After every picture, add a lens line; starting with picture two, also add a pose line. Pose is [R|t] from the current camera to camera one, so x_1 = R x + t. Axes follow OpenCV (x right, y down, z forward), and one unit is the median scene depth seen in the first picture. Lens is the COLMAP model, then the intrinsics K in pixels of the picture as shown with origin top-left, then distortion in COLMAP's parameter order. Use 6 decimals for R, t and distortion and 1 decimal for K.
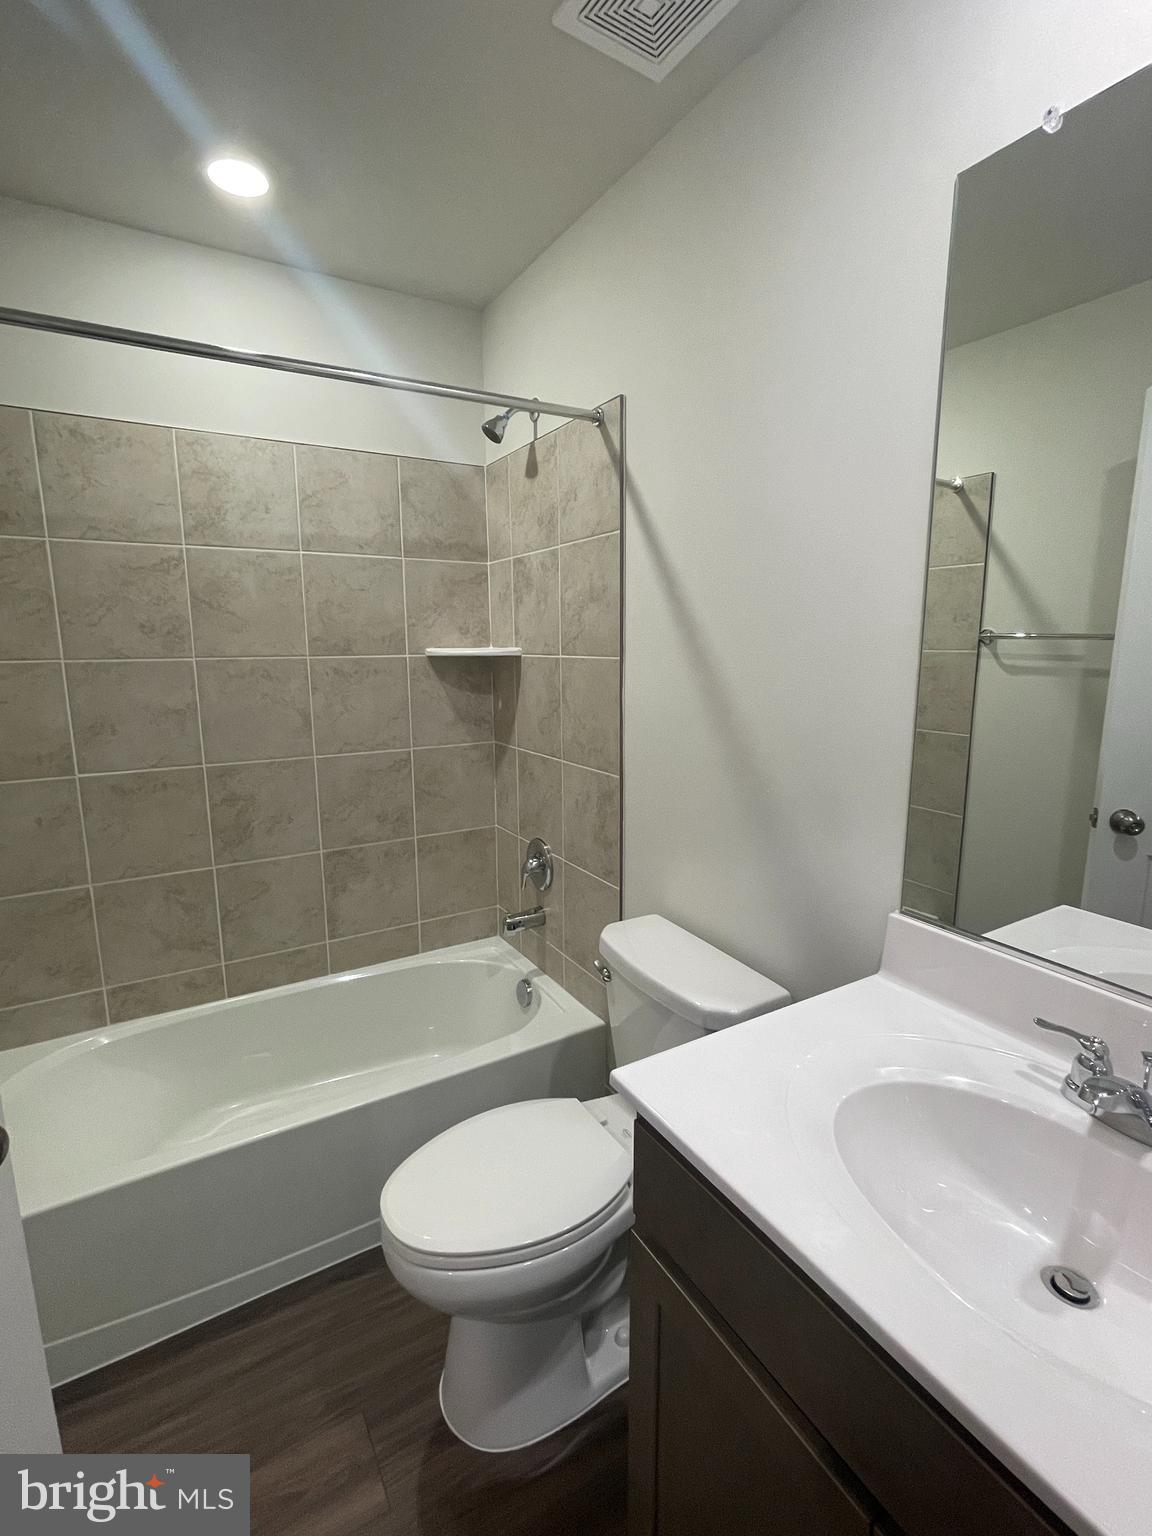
lens RADIAL K [[714.4, 0, 583.4], [0, 714.4, 767.4], [0, 0, 1]] dist [-0.009263, -0.001560]
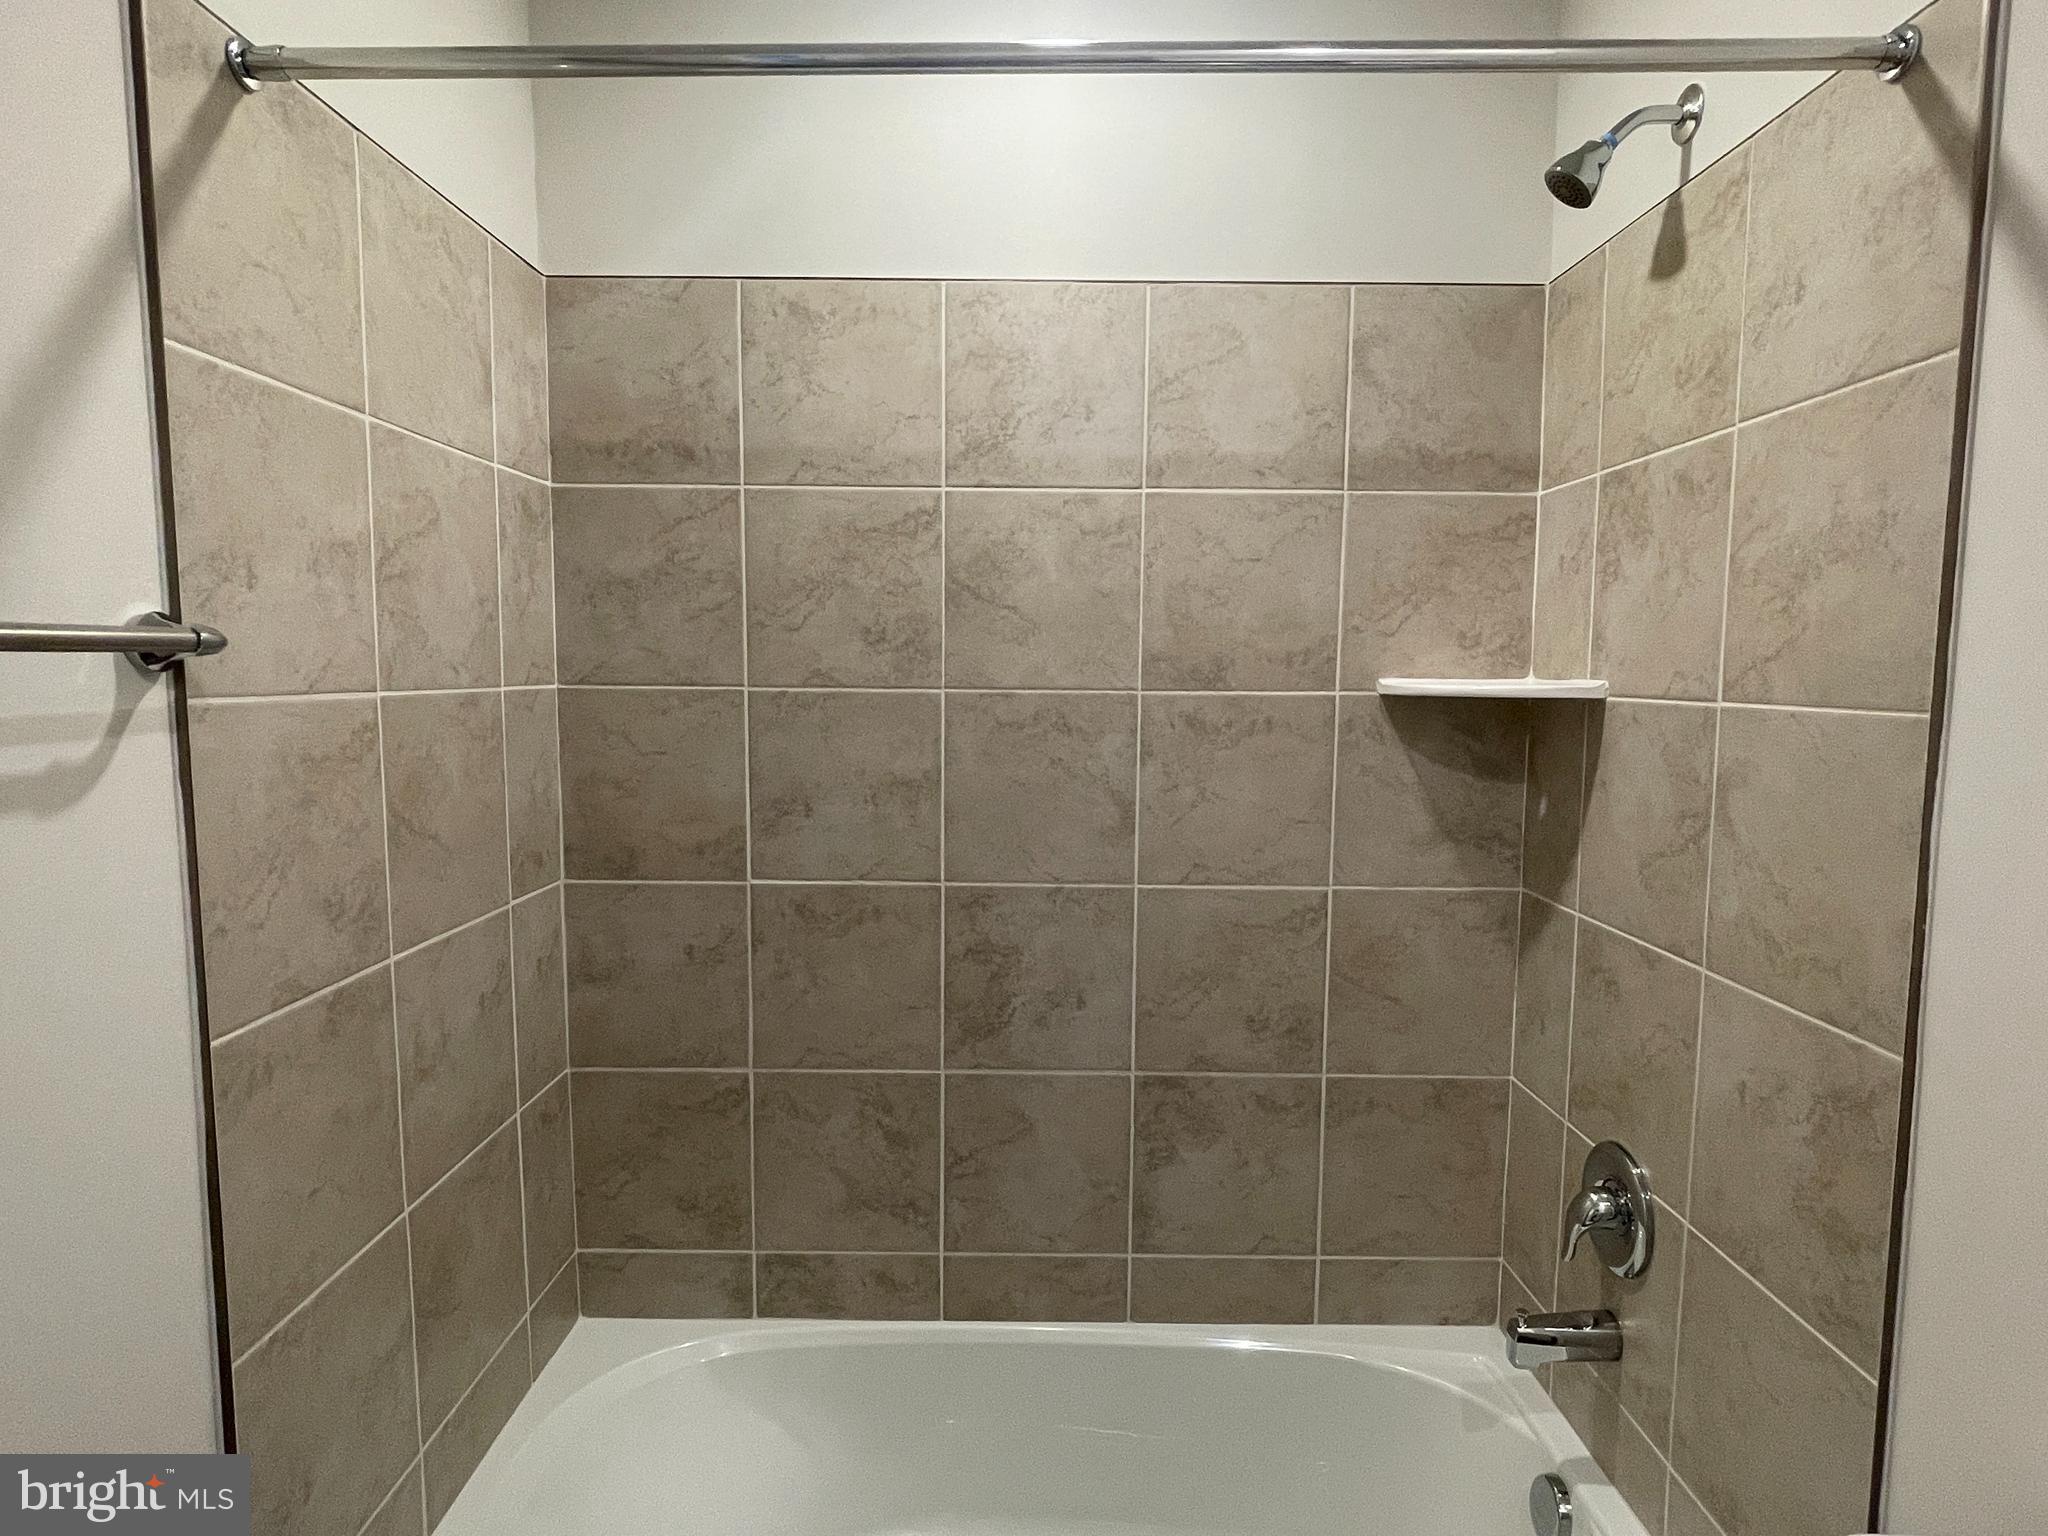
lens RADIAL K [[1135.8, 0, 1027.5], [0, 1135.8, 776.1], [0, 0, 1]] dist [0.000009, 0.001298]
pose [[0.854523, 0.061114, -0.515806, -0.032791], [-0.101087, 0.993633, -0.049739, -0.047795], [0.509482, 0.094644, 0.855260, 0.279542]]
